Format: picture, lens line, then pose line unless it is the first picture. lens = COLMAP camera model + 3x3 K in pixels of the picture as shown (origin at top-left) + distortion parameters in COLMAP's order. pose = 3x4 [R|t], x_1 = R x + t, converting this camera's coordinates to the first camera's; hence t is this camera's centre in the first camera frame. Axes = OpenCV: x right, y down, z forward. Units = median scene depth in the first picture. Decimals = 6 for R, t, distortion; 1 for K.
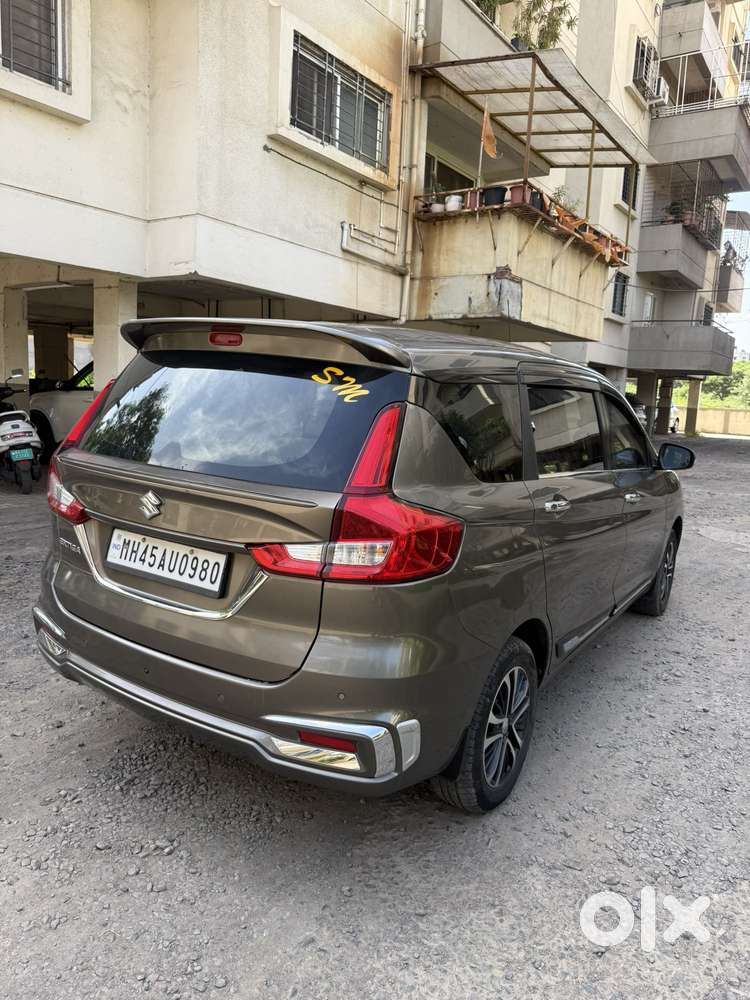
lens RADIAL K [[702.1, 0, 374.4], [0, 702.1, 504.1], [0, 0, 1]] dist [0.079889, -0.132558]
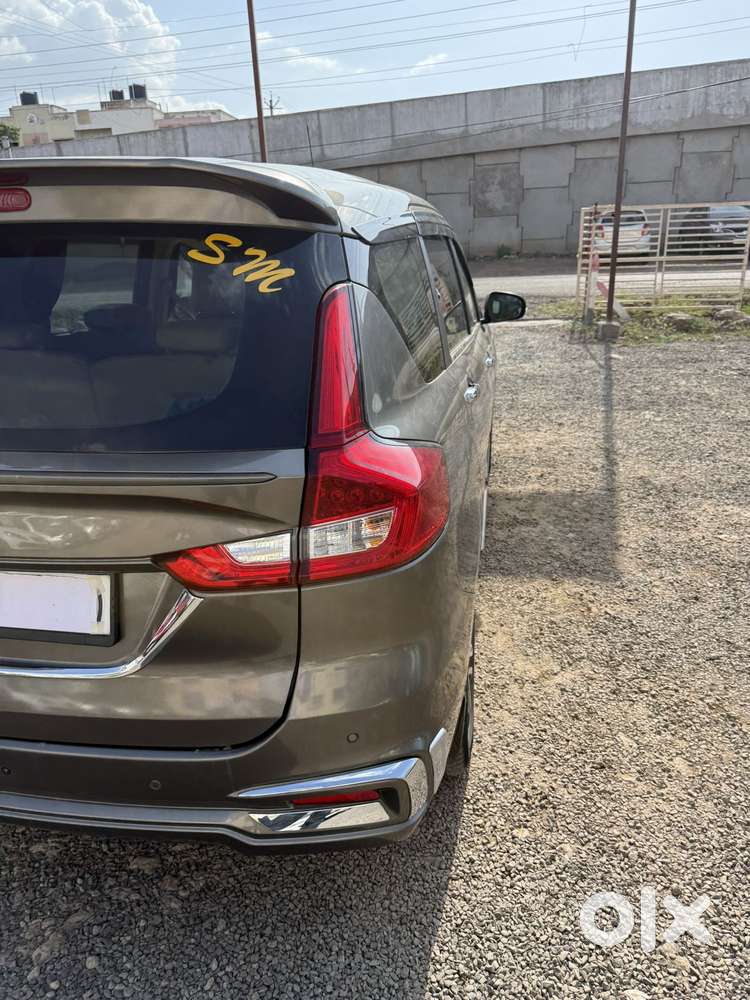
lens RADIAL K [[718.6, 0, 372.0], [0, 718.6, 504.1], [0, 0, 1]] dist [-0.001152, -0.007095]
pose [[0.925512, -0.214755, 0.311943, -0.163438], [0.147259, 0.962929, 0.226014, -0.083670], [-0.348916, -0.163242, 0.922827, 0.319292]]
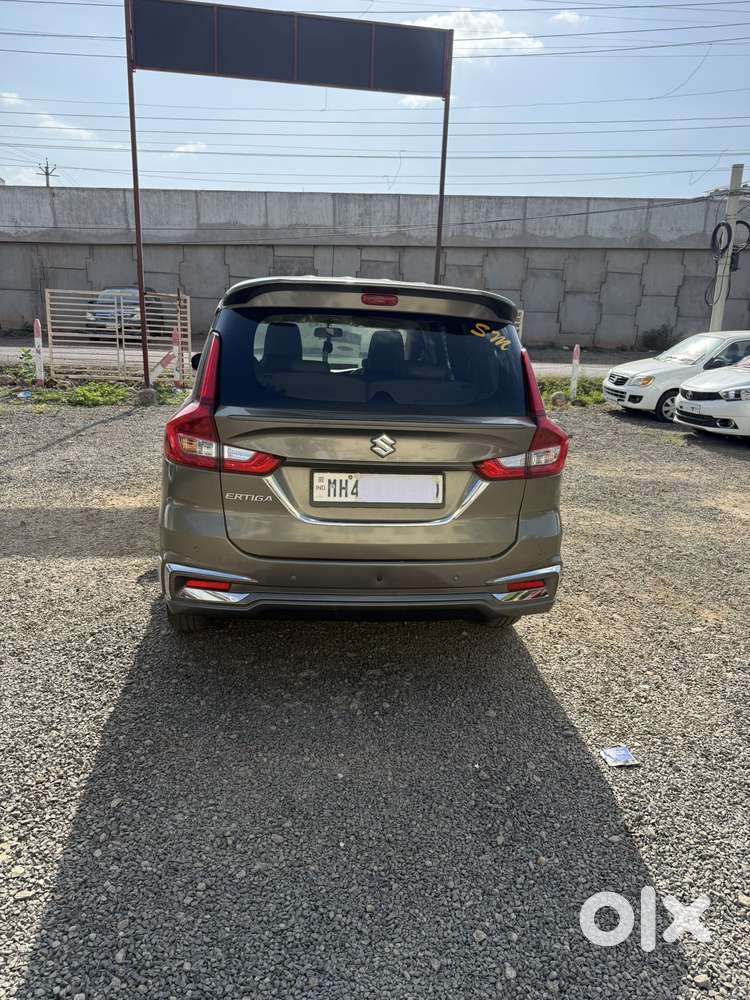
lens RADIAL K [[702.1, 0, 374.4], [0, 702.1, 504.1], [0, 0, 1]] dist [0.079889, -0.132558]
pose [[0.770011, -0.188313, 0.609607, -0.995459], [0.104184, 0.979738, 0.171052, -0.099023], [-0.629467, -0.068201, 0.774029, 0.060138]]
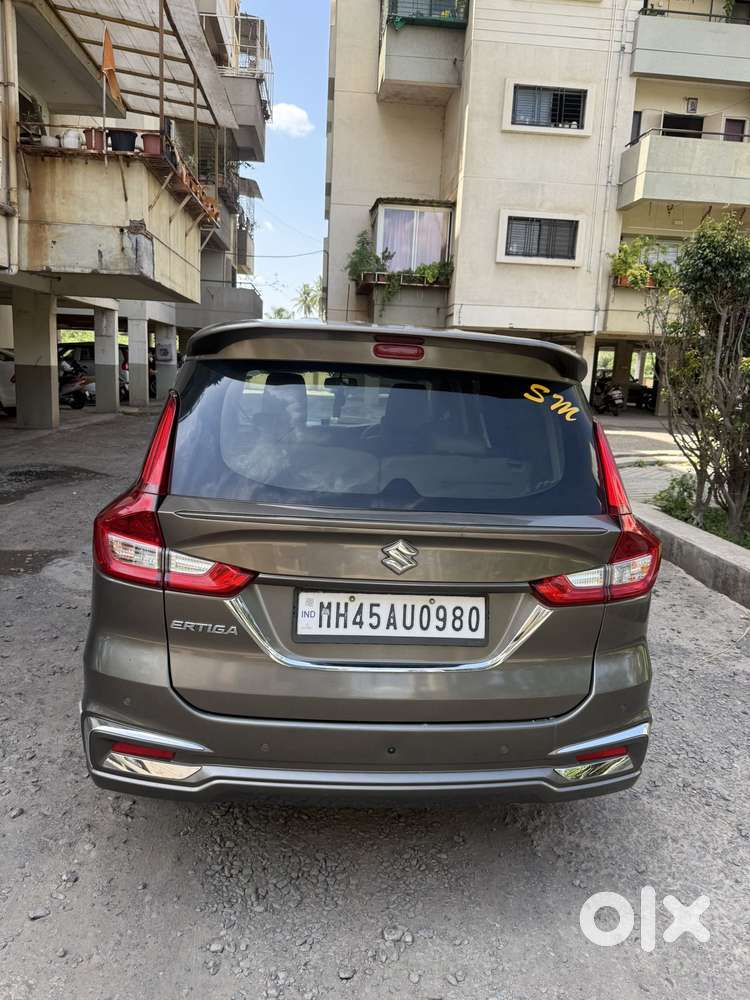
lens RADIAL K [[714.0, 0, 375.0], [0, 714.0, 500.0], [0, 0, 1]] dist [0.006959, -0.008107]
pose [[0.786326, -0.124186, 0.605202, -0.771837], [0.089411, 0.992151, 0.087417, -0.129256], [-0.611308, -0.014627, 0.791257, 0.323413]]
